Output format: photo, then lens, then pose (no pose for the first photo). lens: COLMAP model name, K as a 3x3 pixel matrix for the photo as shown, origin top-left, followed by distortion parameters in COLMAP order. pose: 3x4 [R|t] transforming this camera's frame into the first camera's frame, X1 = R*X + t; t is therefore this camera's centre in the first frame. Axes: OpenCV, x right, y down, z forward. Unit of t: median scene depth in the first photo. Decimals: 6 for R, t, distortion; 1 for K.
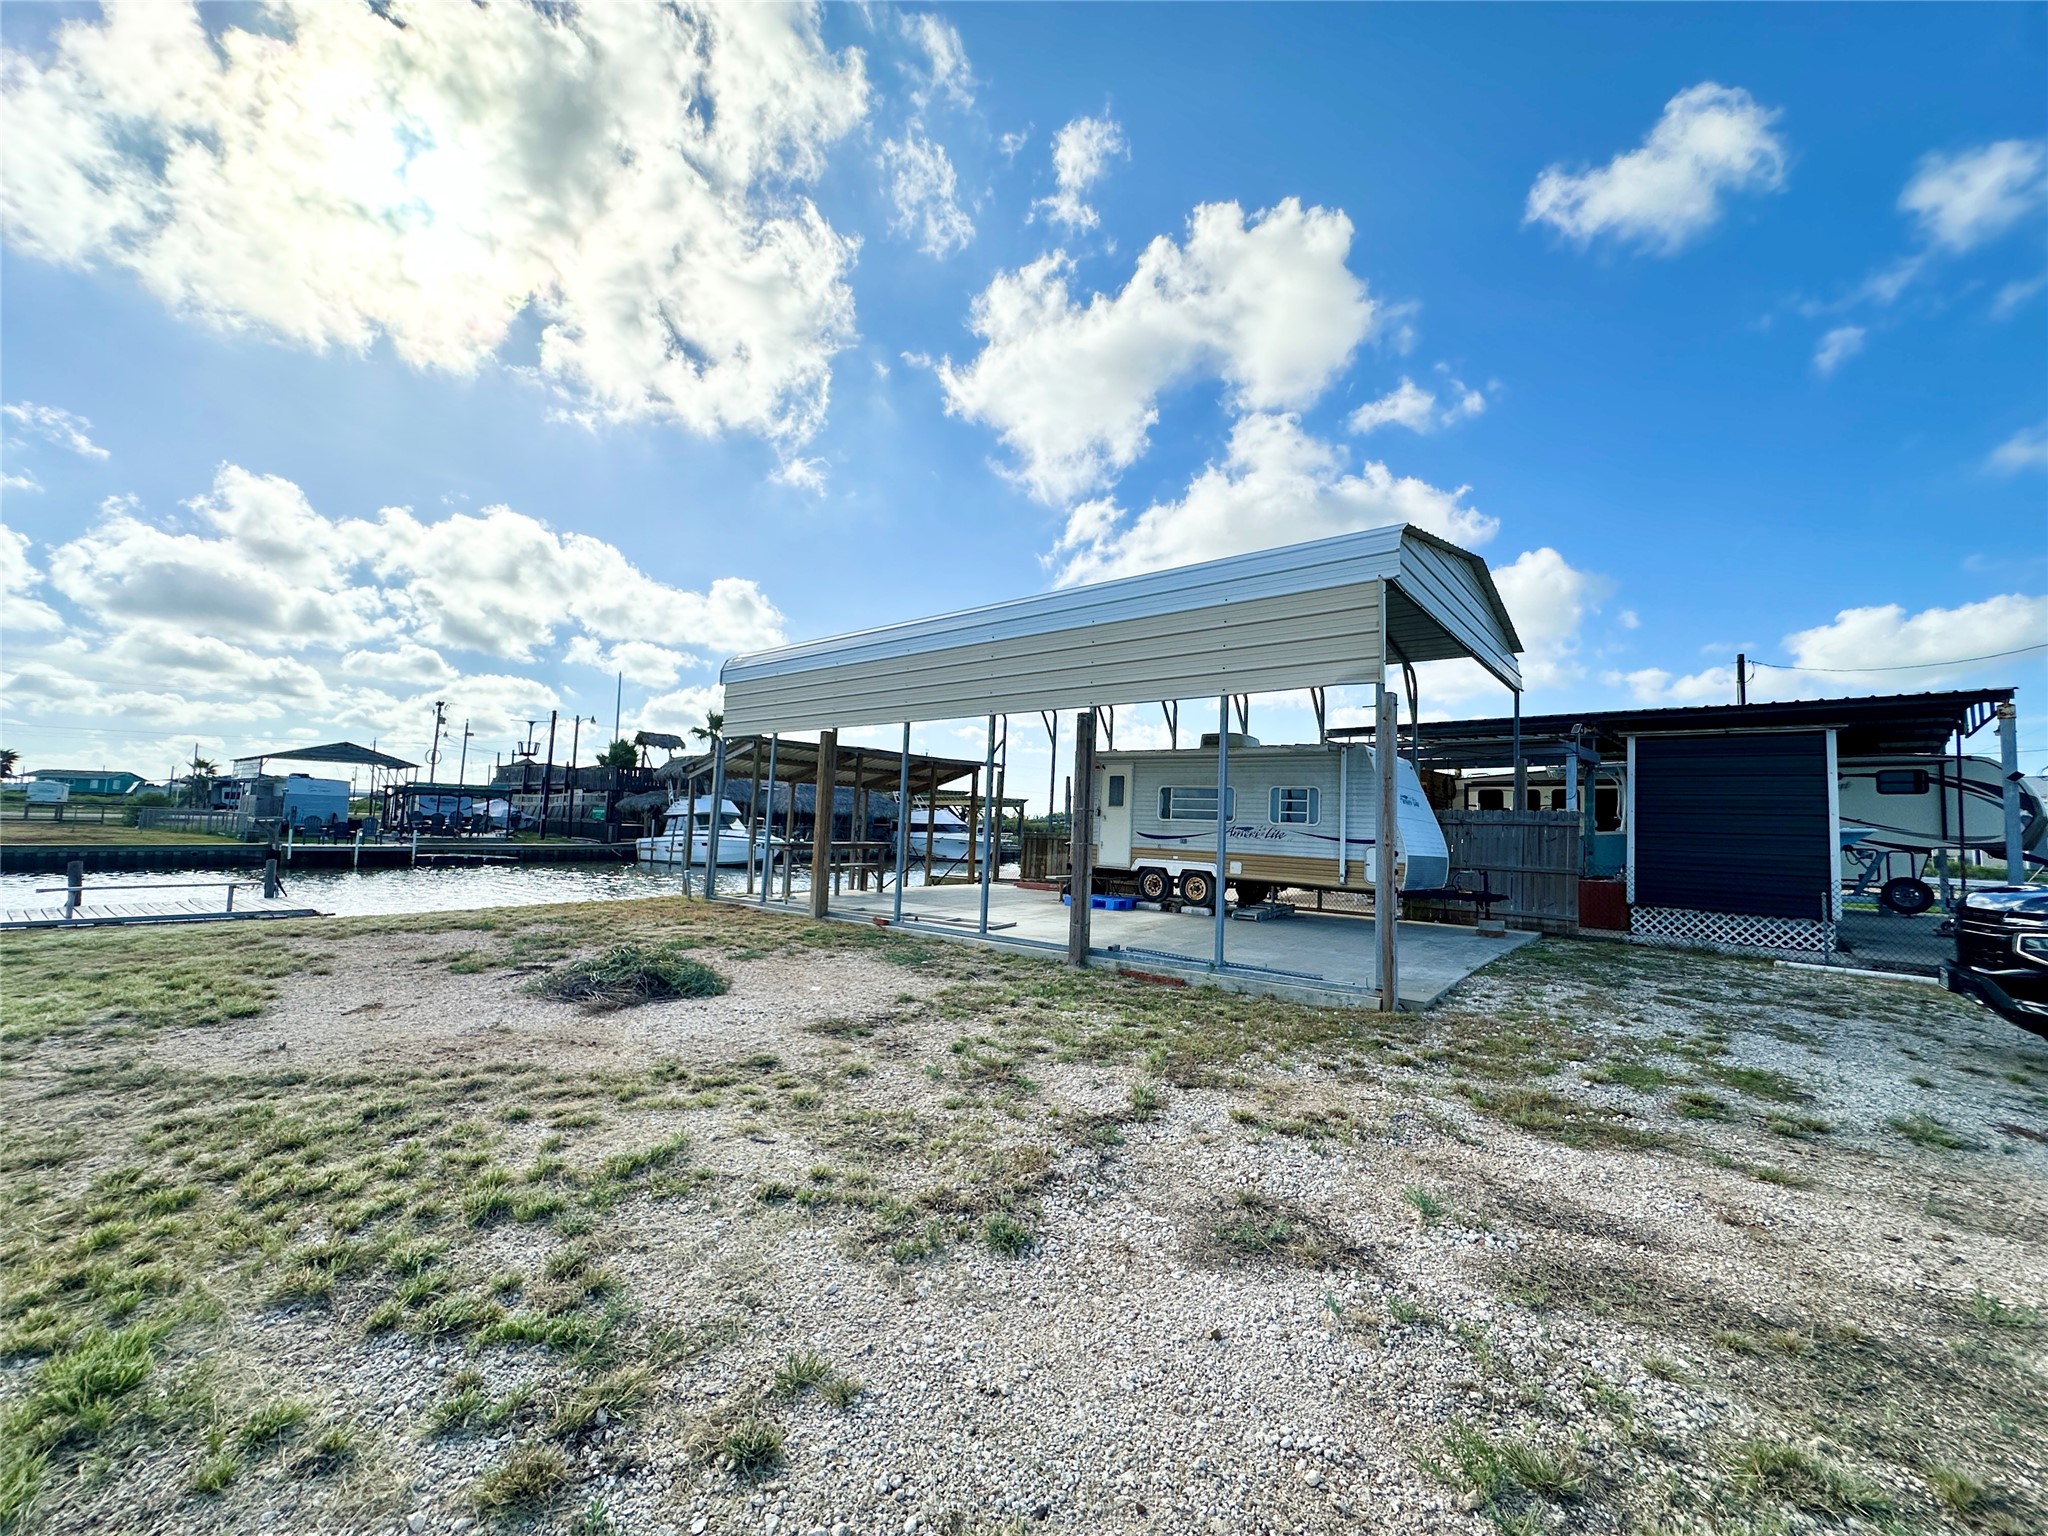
lens RADIAL K [[825.8, 0, 1026.9], [0, 825.8, 771.6], [0, 0, 1]] dist [-0.001189, 0.000709]
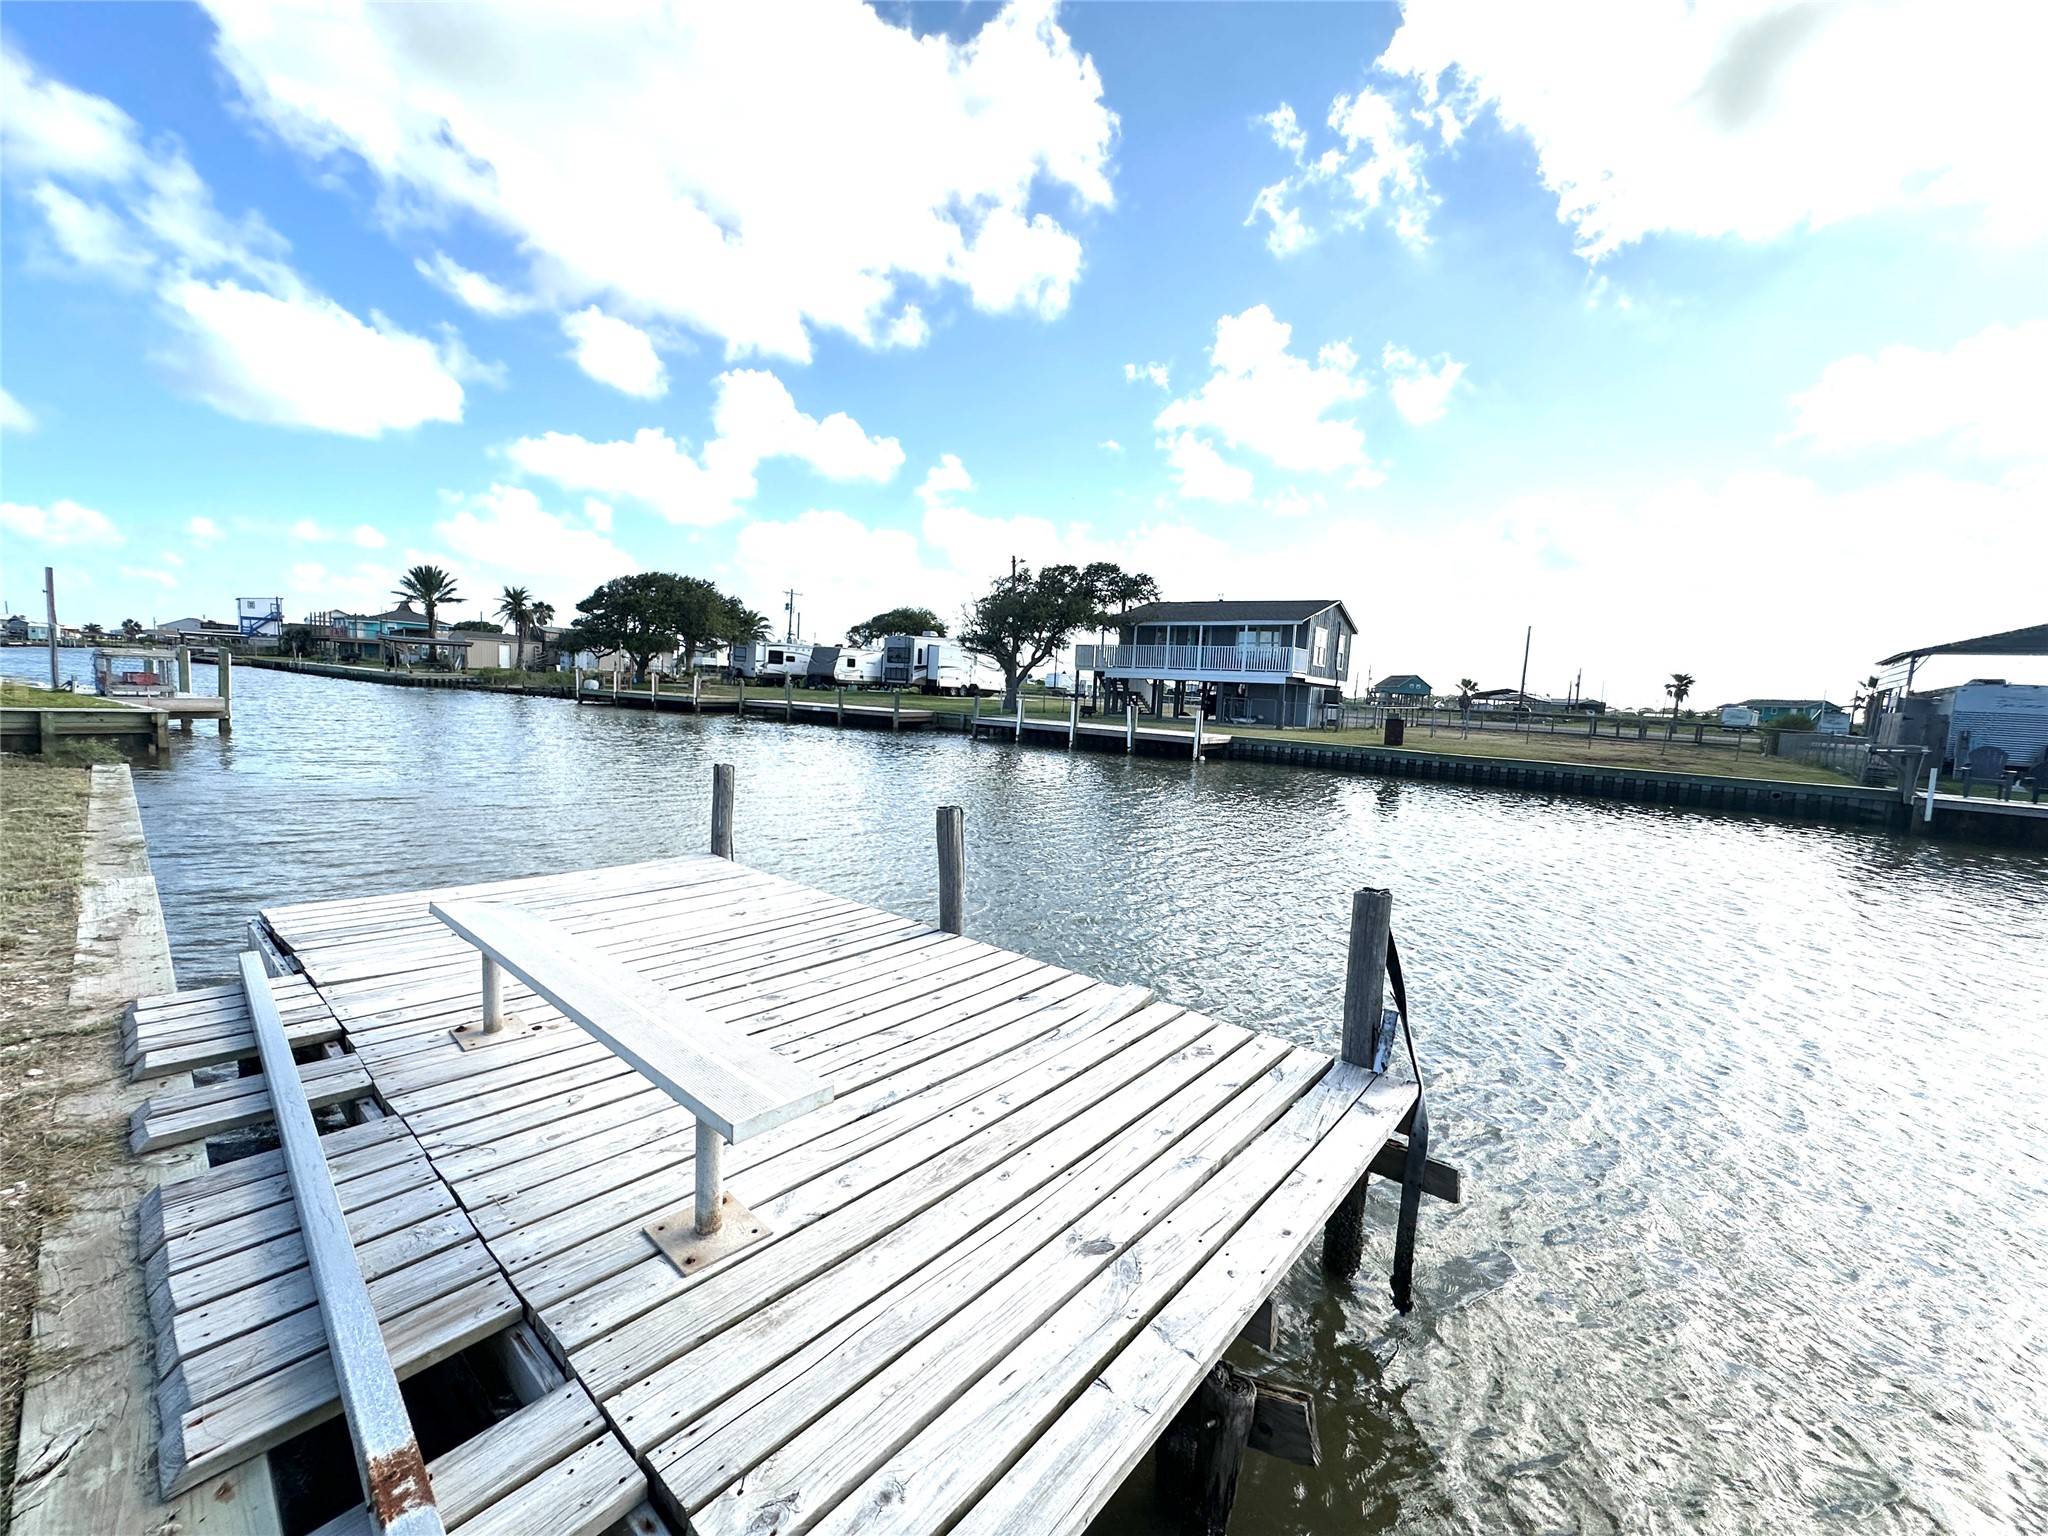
lens RADIAL K [[825.8, 0, 1024.0], [0, 825.8, 764.6], [0, 0, 1]] dist [-0.001189, 0.000709]
pose [[-0.039361, 0.062792, -0.997250, -0.246178], [0.011957, 0.997982, 0.062366, 0.020047], [0.999154, -0.009469, -0.040032, 0.330187]]
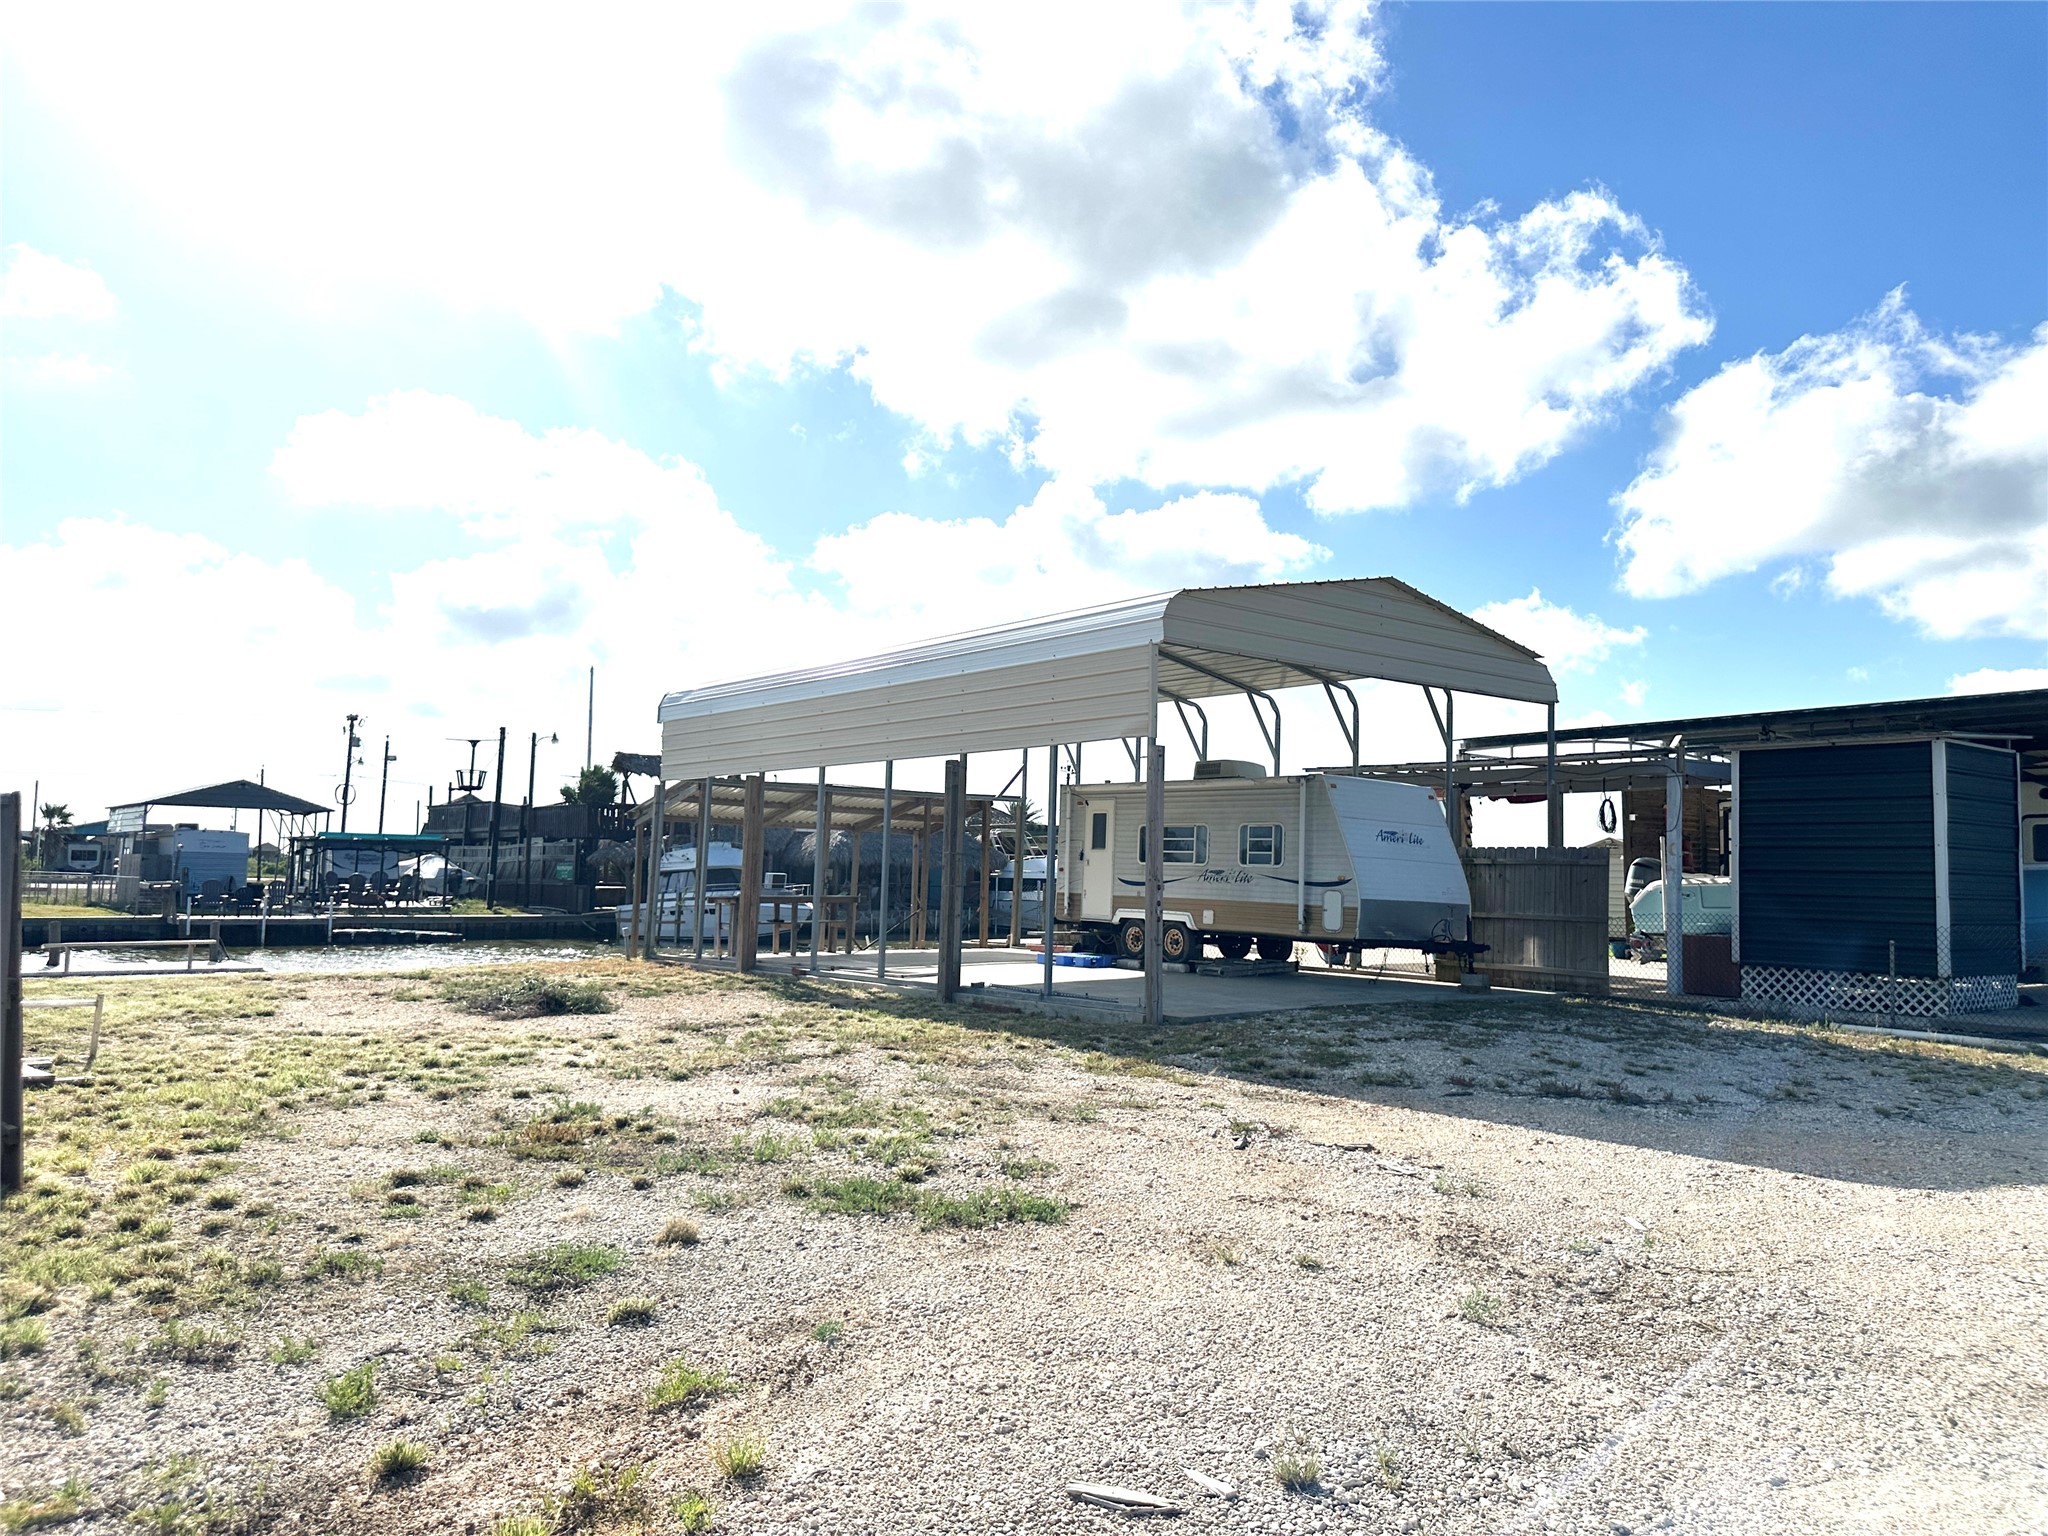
lens RADIAL K [[1462.8, 0, 1029.5], [0, 1462.8, 760.4], [0, 0, 1]] dist [0.042735, -0.008958]
pose [[0.983168, -0.027417, -0.180635, 0.117247], [0.023567, 0.999448, -0.023425, -0.005919], [0.181178, 0.018773, 0.983271, -0.188177]]
